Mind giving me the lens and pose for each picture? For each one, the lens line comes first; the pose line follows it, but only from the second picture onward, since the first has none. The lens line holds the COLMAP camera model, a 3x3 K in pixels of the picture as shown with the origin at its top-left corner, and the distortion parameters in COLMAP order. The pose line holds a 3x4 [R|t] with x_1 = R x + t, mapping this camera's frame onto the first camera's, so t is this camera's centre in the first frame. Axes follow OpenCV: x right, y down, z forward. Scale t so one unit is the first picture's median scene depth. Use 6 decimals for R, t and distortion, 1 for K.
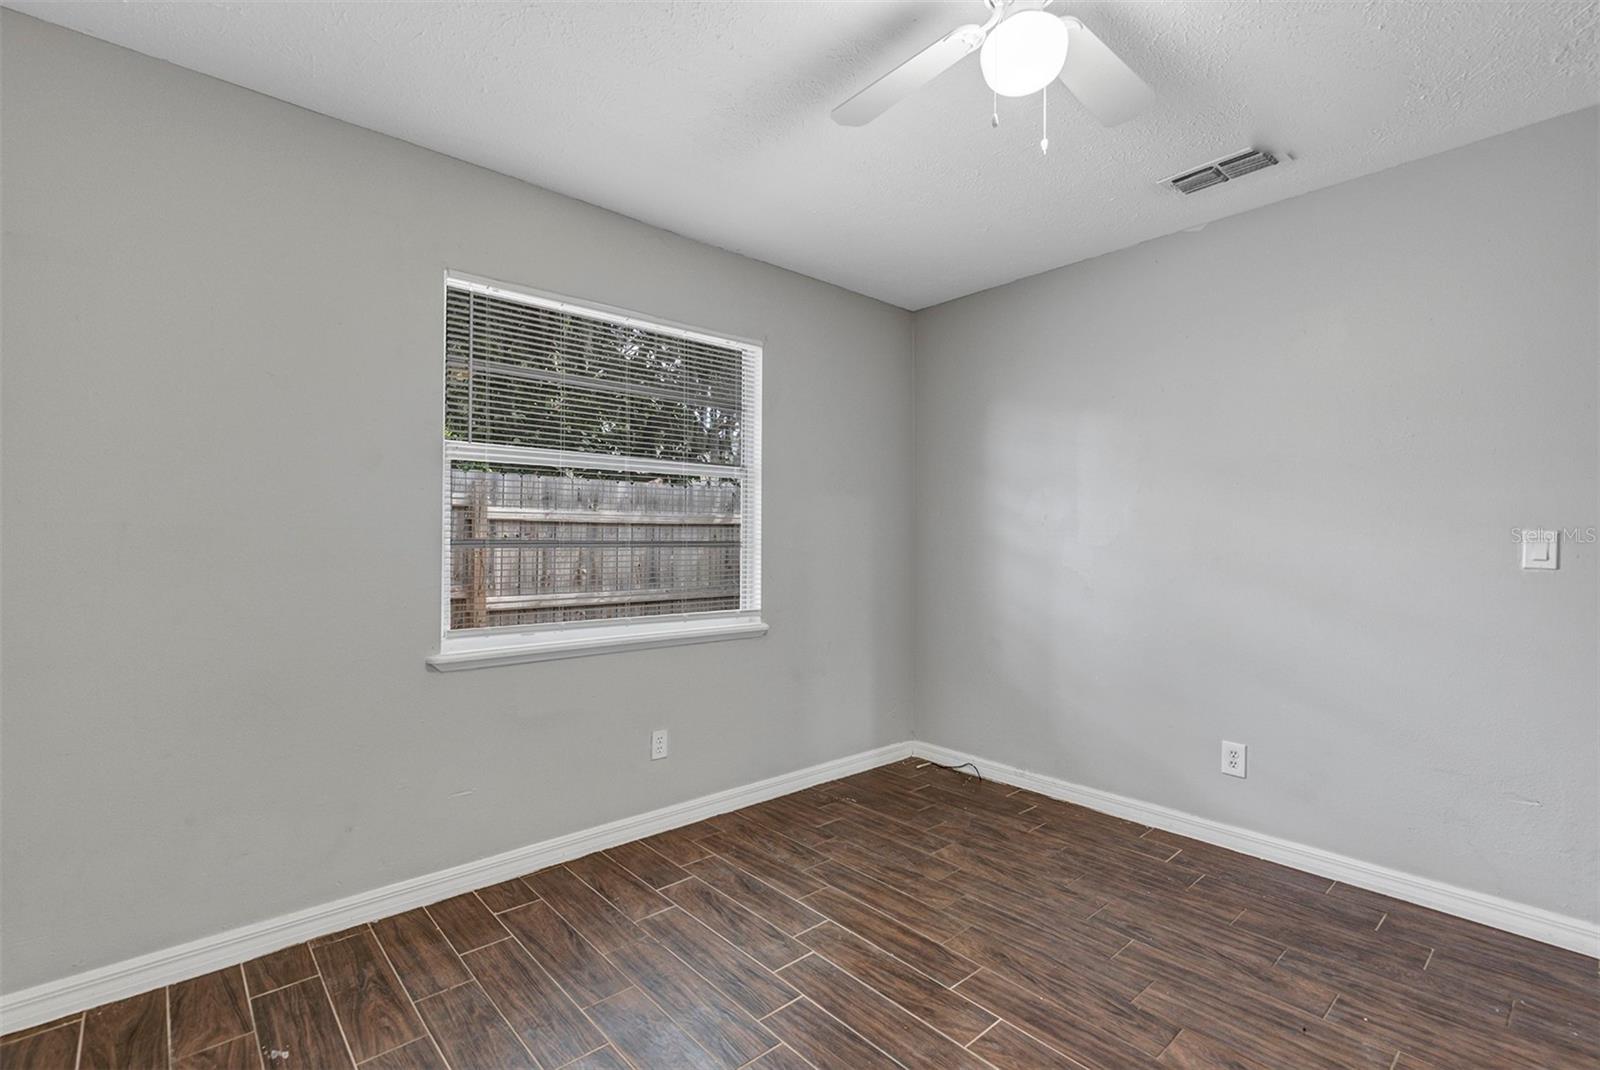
lens RADIAL K [[726.8, 0, 803.5], [0, 726.8, 531.2], [0, 0, 1]] dist [0.009623, -0.000041]
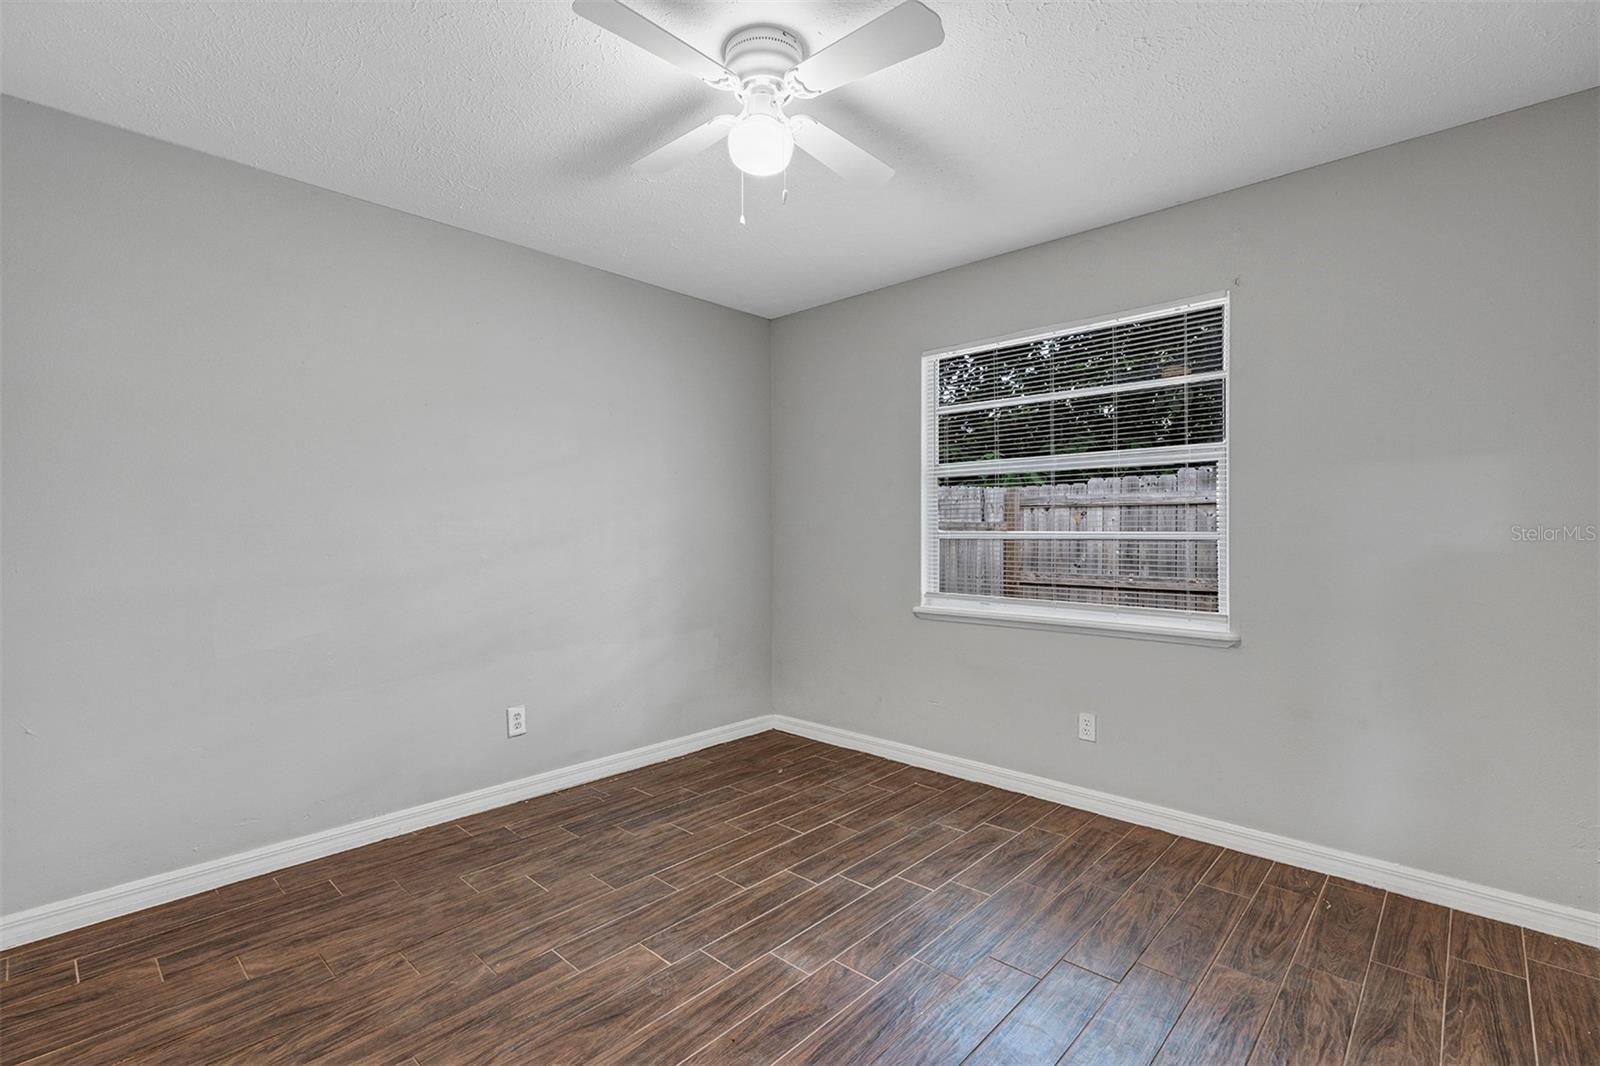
lens RADIAL K [[726.8, 0, 803.5], [0, 726.8, 529.2], [0, 0, 1]] dist [0.009623, -0.000041]
pose [[0.102034, -0.006969, -0.994757, 0.911957], [0.007875, 0.999950, -0.006198, 0.012301], [0.994750, -0.007201, 0.102083, 0.549918]]
